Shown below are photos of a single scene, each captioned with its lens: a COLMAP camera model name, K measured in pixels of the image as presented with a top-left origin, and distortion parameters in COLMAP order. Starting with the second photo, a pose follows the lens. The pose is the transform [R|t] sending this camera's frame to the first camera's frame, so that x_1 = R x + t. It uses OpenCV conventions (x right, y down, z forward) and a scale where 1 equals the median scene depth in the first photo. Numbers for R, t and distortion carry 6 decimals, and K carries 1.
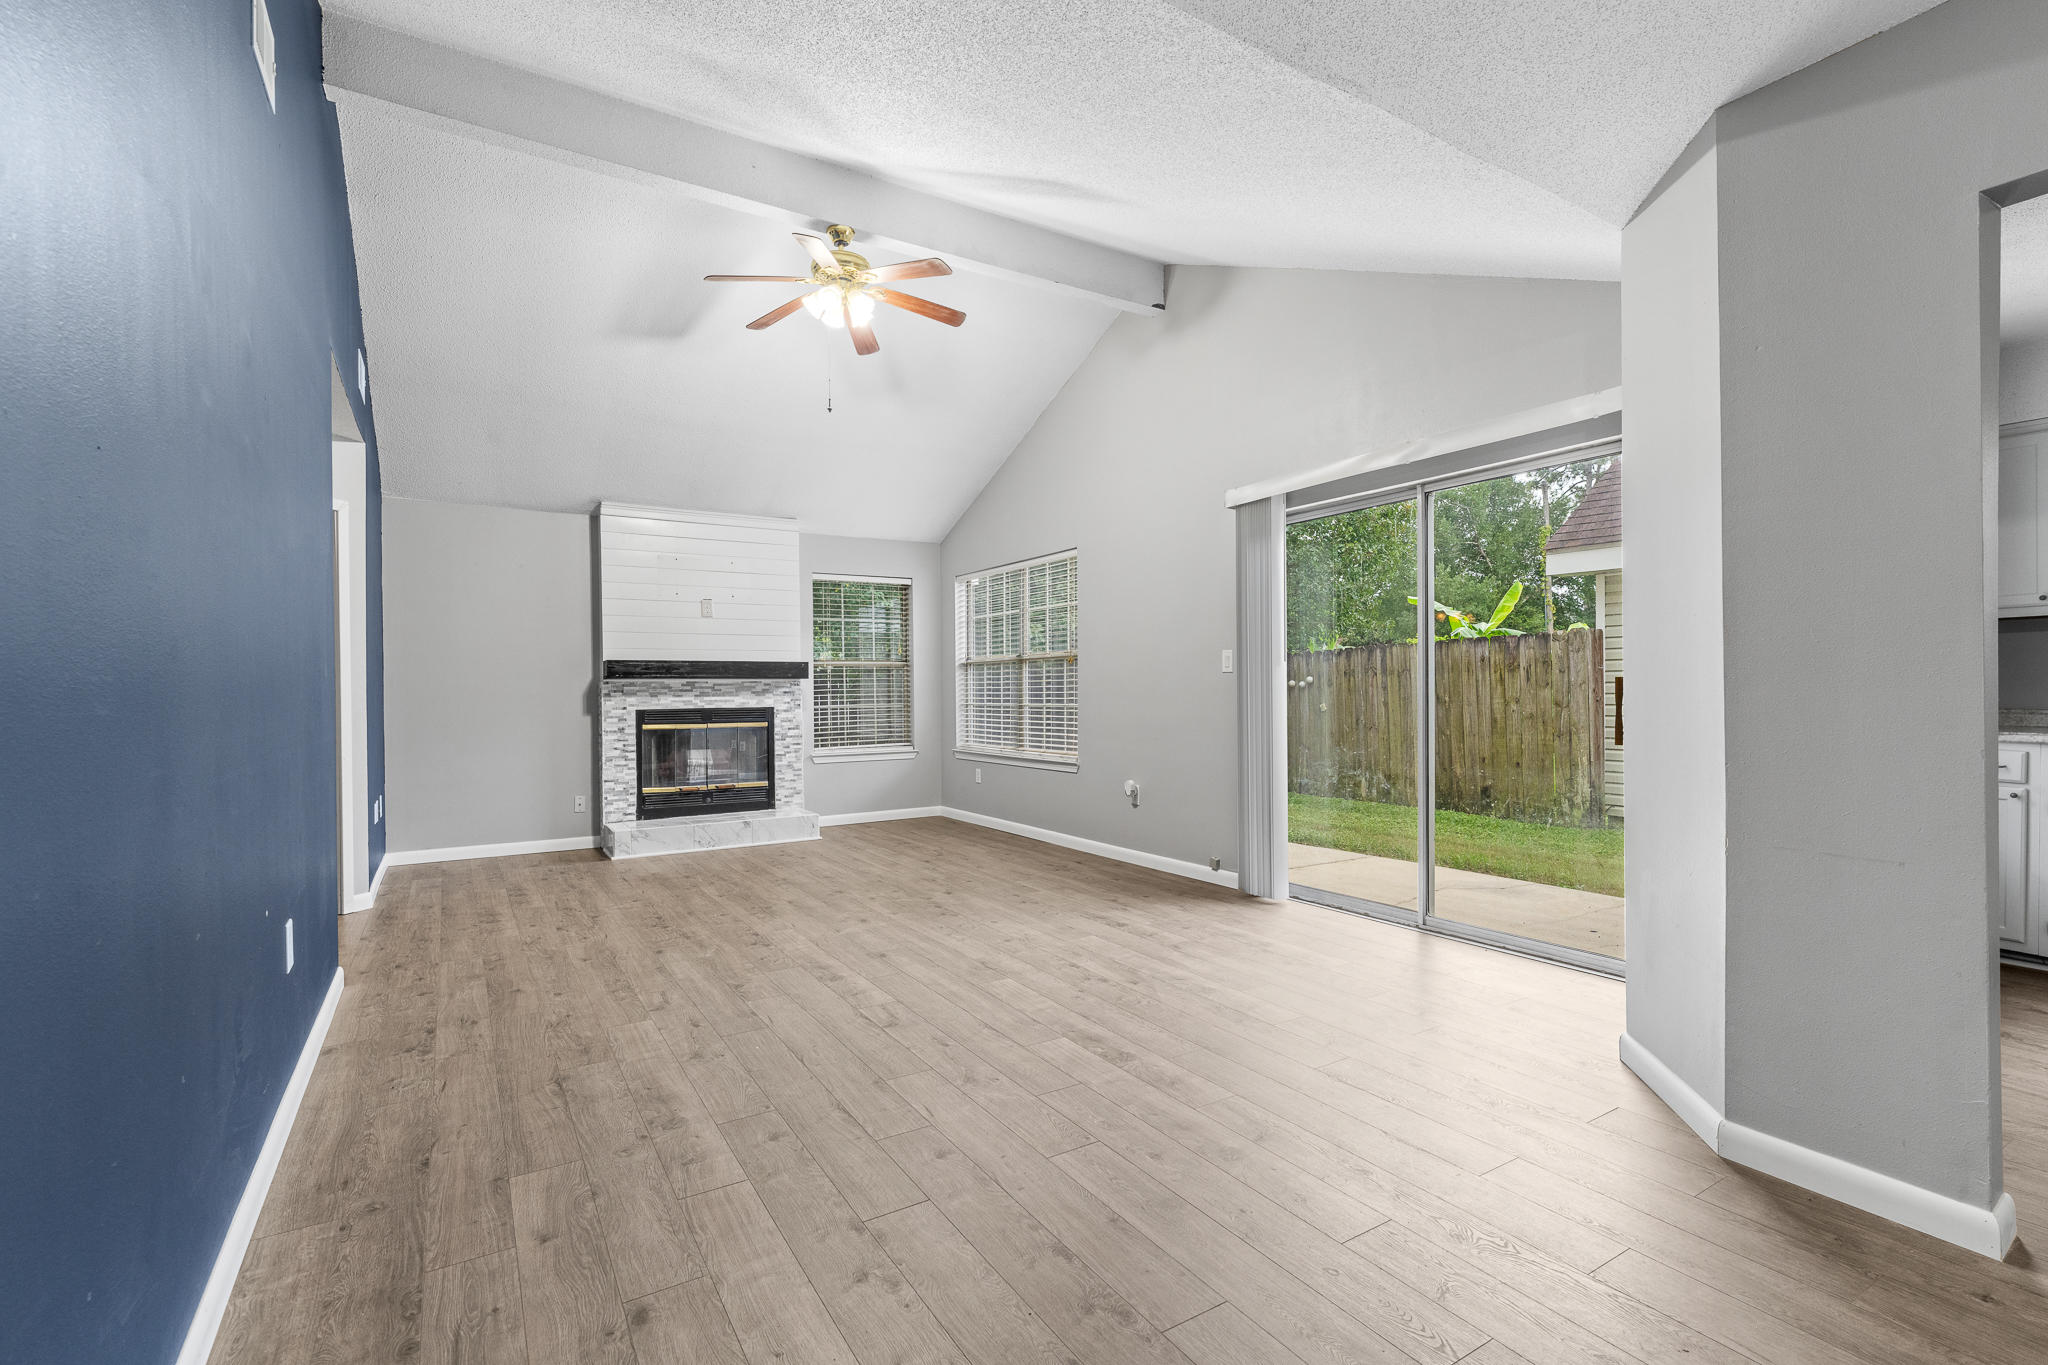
lens RADIAL K [[911.9, 0, 1011.5], [0, 911.9, 689.4], [0, 0, 1]] dist [-0.001817, 0.000034]
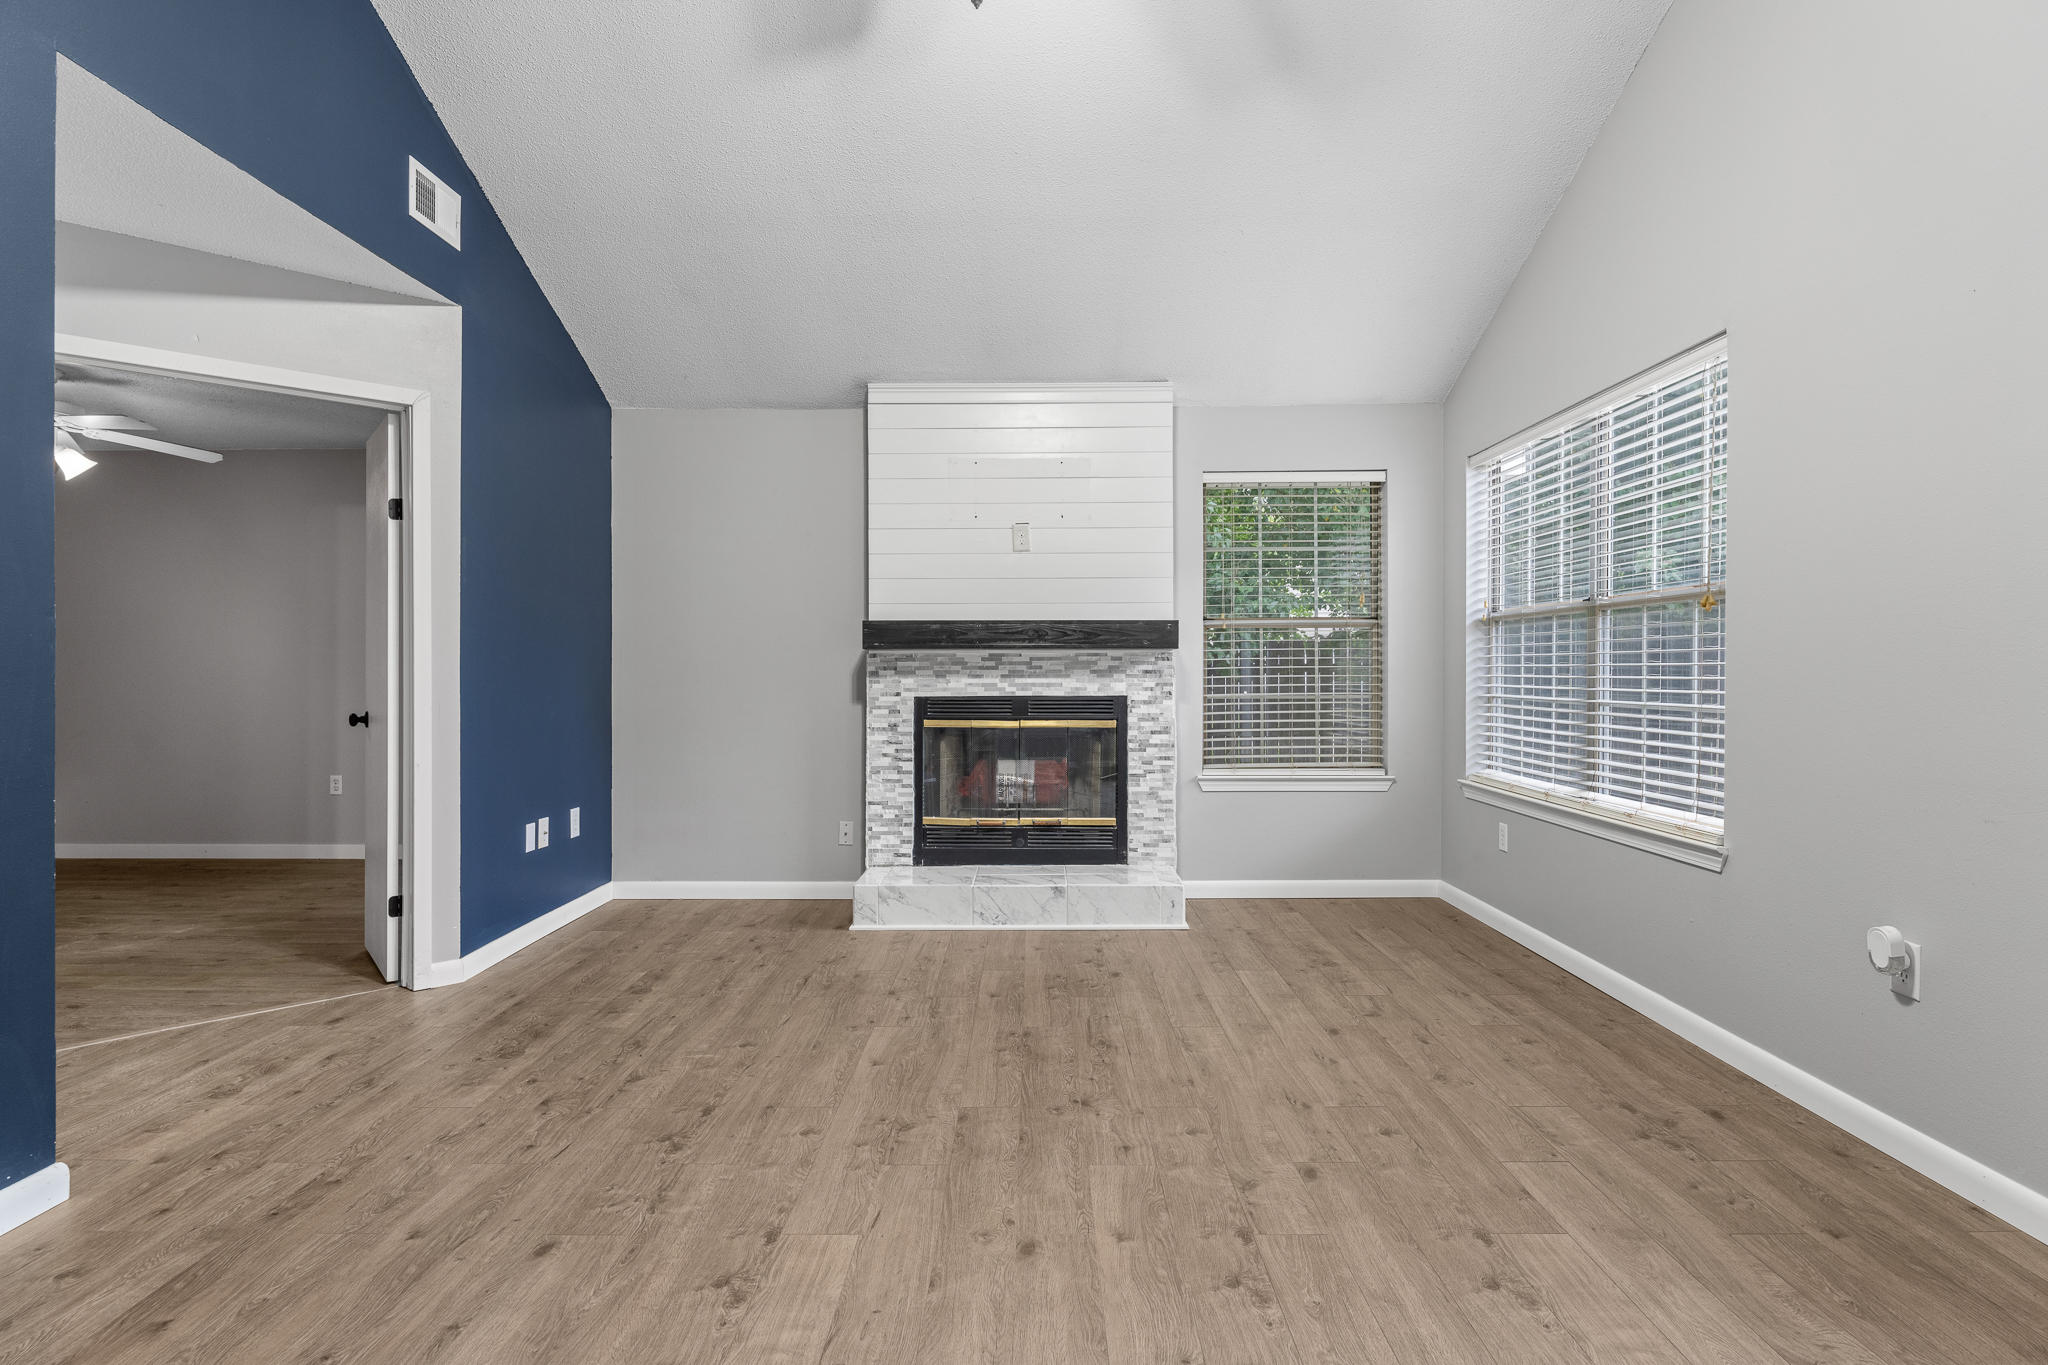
lens RADIAL K [[1042.9, 0, 1016.0], [0, 1042.9, 666.6], [0, 0, 1]] dist [-0.005151, 0.000154]
pose [[0.844589, 0.005646, -0.535386, 0.051737], [-0.004211, 0.999984, 0.003904, -0.002638], [0.535399, -0.001043, 0.844599, 0.413803]]
